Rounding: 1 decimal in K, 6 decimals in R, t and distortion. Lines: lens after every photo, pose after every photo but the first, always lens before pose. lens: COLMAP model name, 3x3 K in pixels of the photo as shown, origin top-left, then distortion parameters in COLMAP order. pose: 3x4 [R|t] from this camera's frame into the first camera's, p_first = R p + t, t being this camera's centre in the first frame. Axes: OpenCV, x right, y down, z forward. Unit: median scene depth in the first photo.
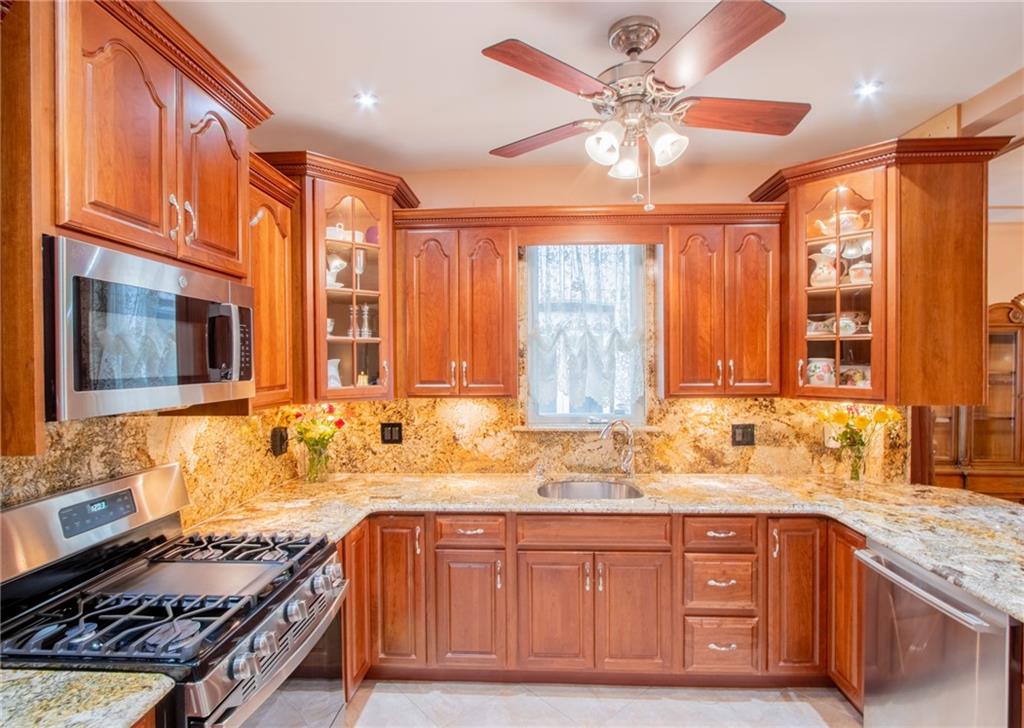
lens RADIAL K [[502.9, 0, 512.0], [0, 502.9, 364.0], [0, 0, 1]] dist [-0.015612, 0.000213]
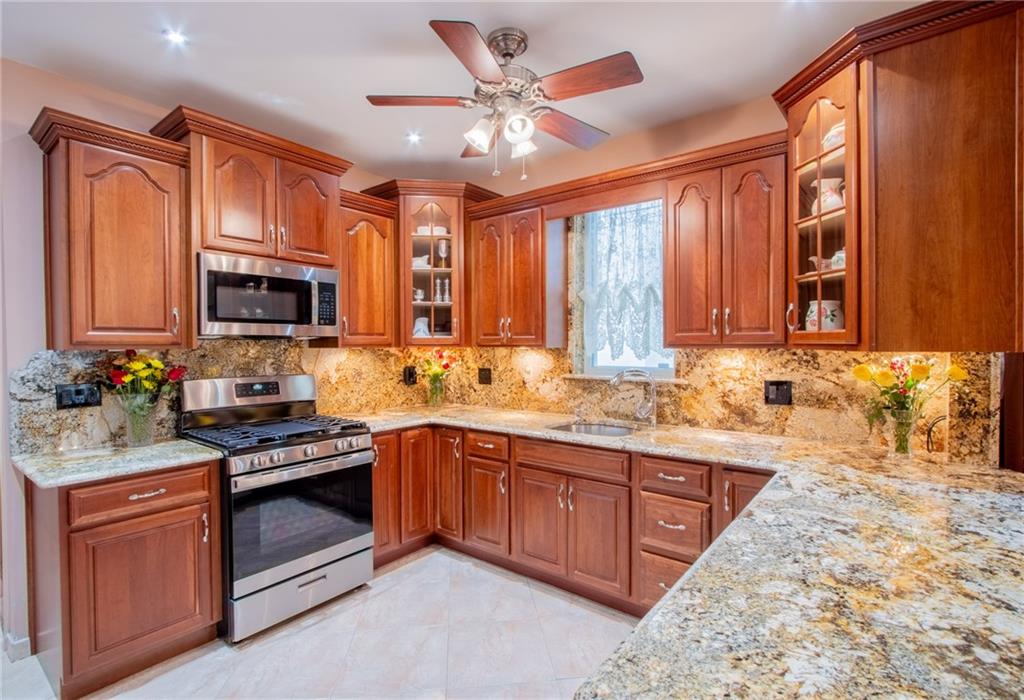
lens RADIAL K [[477.5, 0, 512.0], [0, 477.5, 350.0], [0, 0, 1]] dist [-0.018649, 0.000296]
pose [[0.815131, 0.010623, -0.579179, 0.615110], [-0.006448, 0.999936, 0.009264, 0.064849], [0.579240, -0.003817, 0.815148, 0.024161]]
